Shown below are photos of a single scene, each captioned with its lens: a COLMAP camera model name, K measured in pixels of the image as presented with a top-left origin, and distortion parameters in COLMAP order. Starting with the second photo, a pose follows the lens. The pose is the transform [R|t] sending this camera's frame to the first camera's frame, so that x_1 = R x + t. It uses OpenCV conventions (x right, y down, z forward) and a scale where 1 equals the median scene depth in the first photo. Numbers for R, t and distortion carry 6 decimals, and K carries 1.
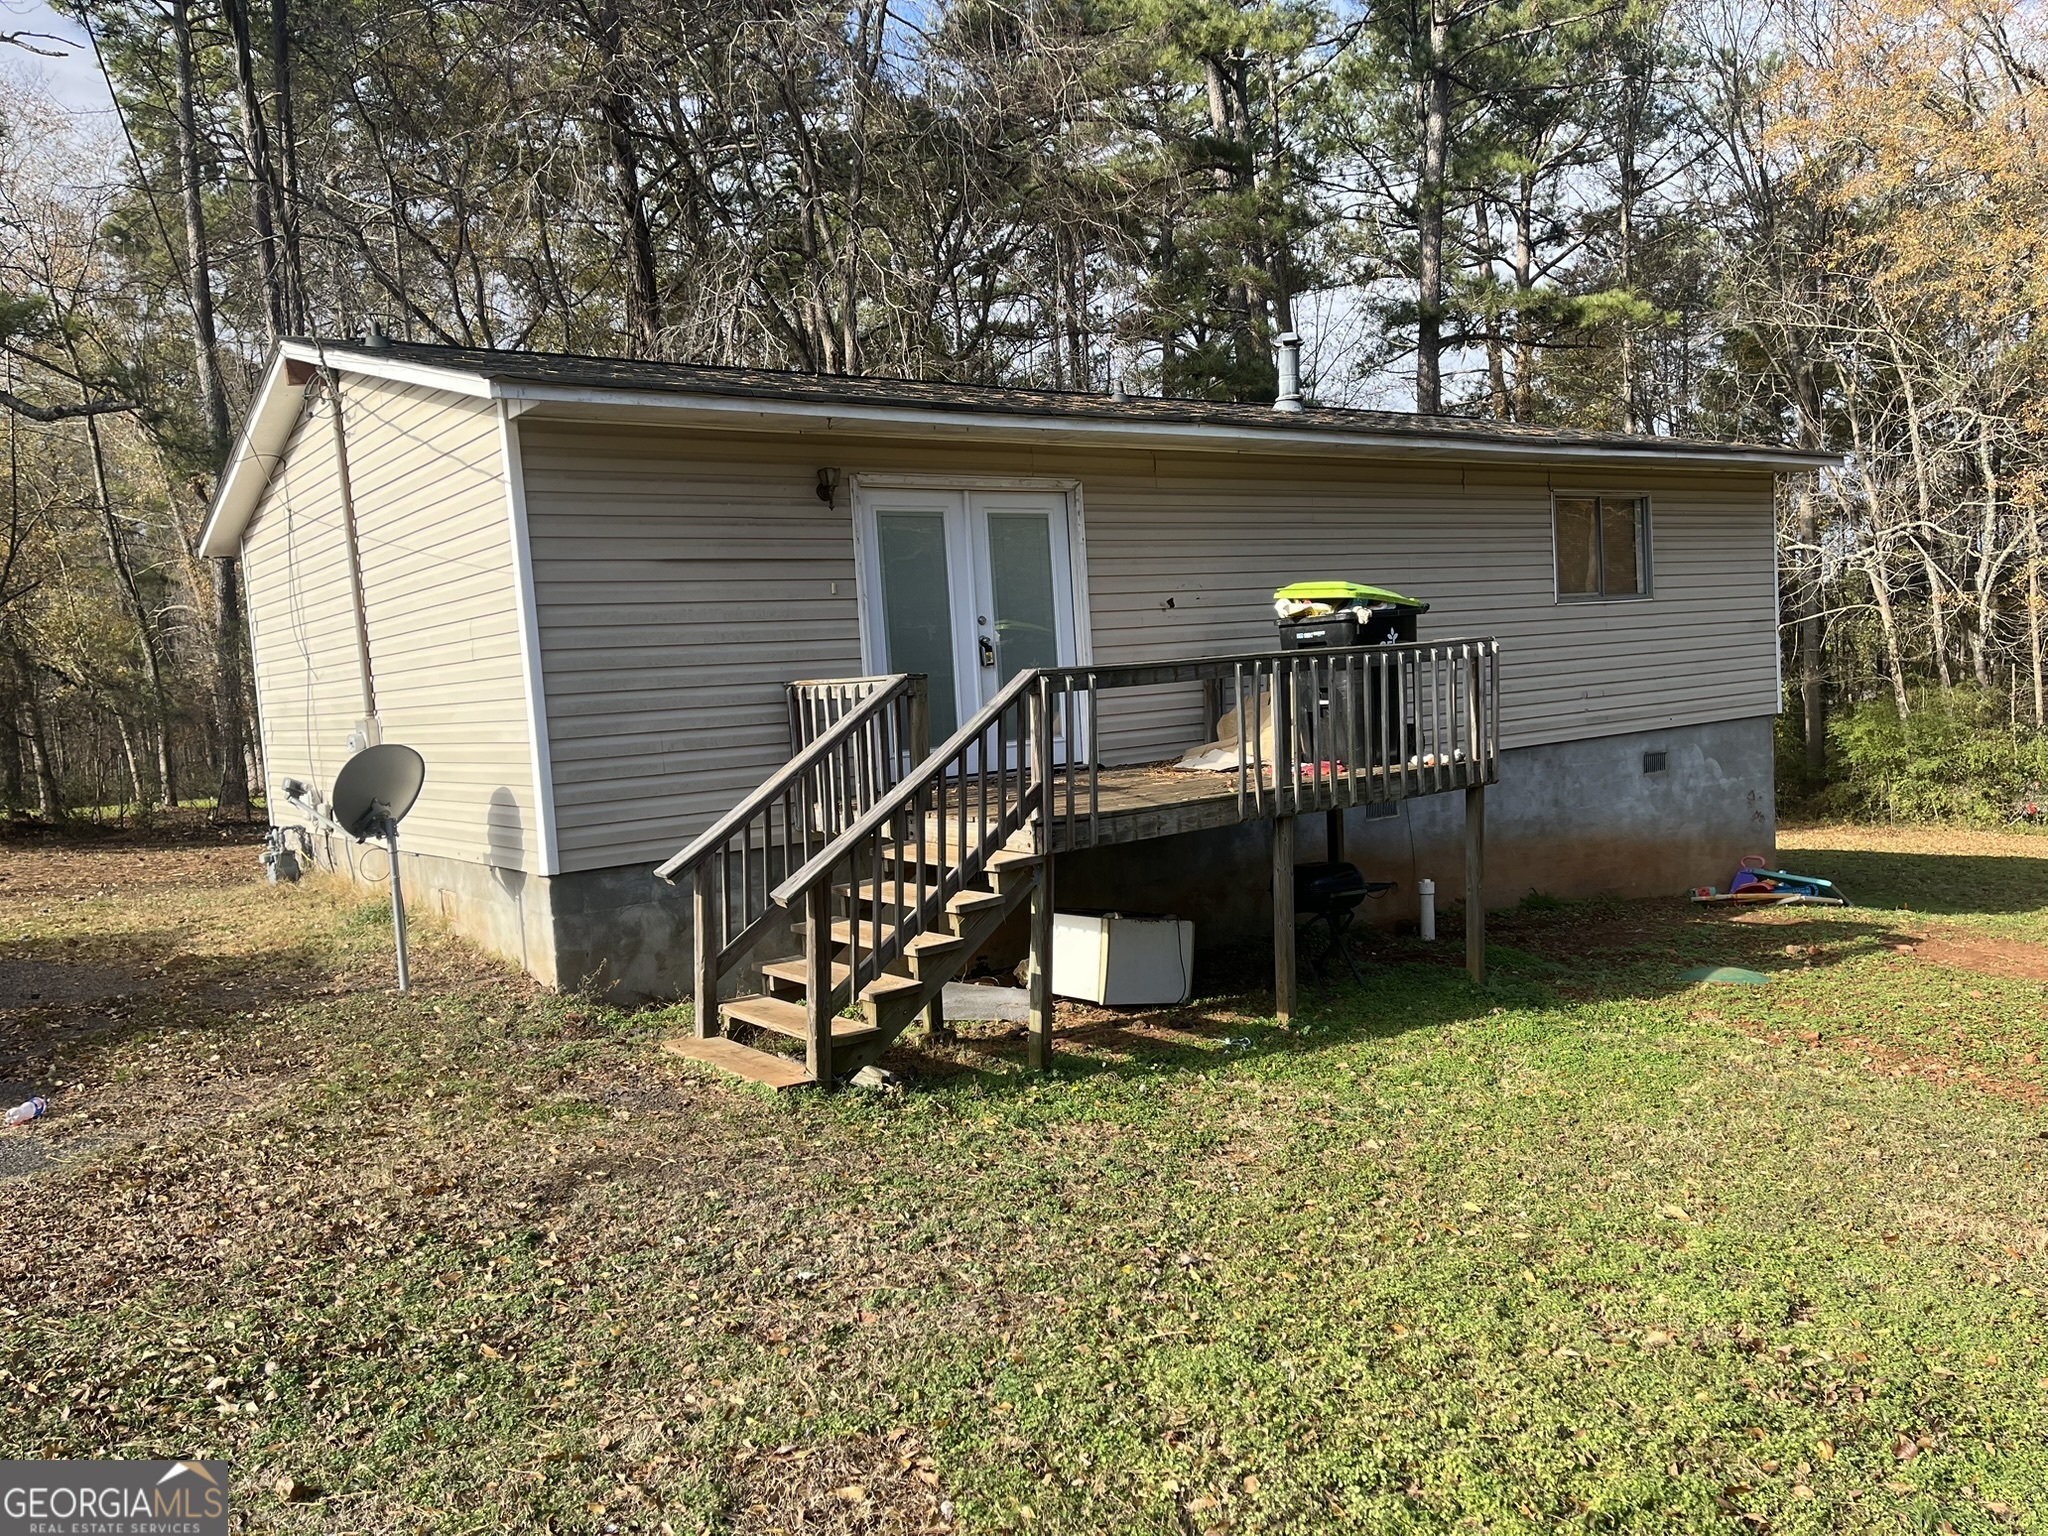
lens RADIAL K [[1571.7, 0, 1027.0], [0, 1571.7, 772.0], [0, 0, 1]] dist [0.040056, -0.030841]
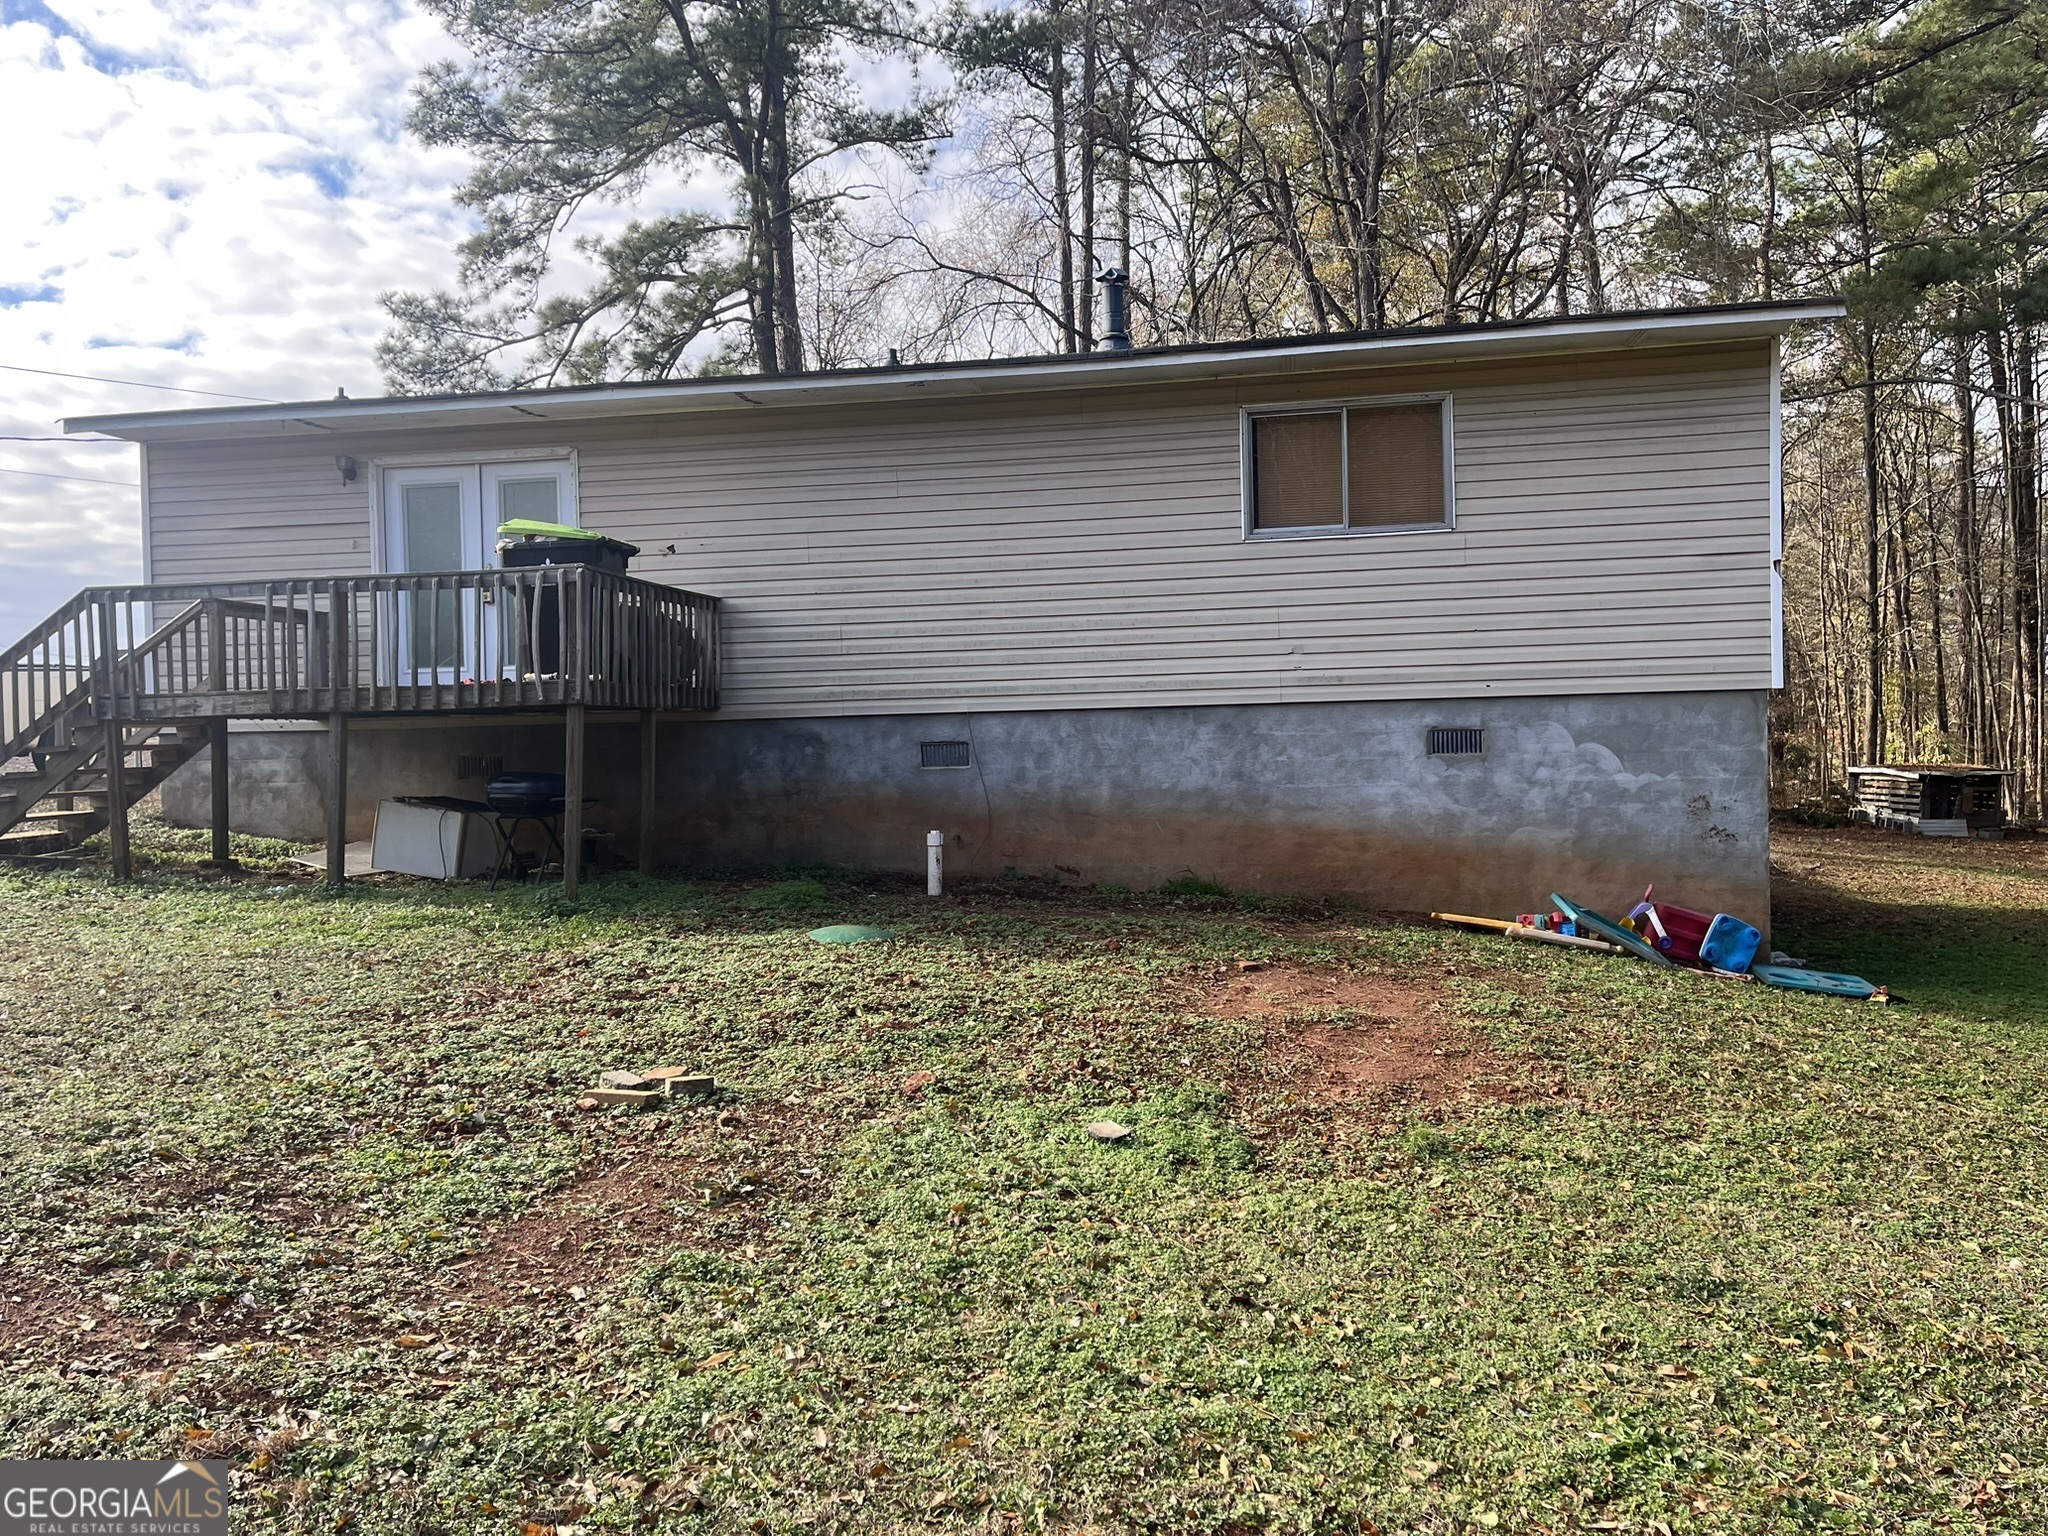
lens RADIAL K [[1571.7, 0, 1028.1], [0, 1571.7, 762.5], [0, 0, 1]] dist [0.040056, -0.030841]
pose [[0.685596, 0.055719, -0.725847, 0.831460], [-0.065691, 0.997734, 0.014541, 0.006996], [0.725012, 0.037712, 0.687703, 0.330626]]
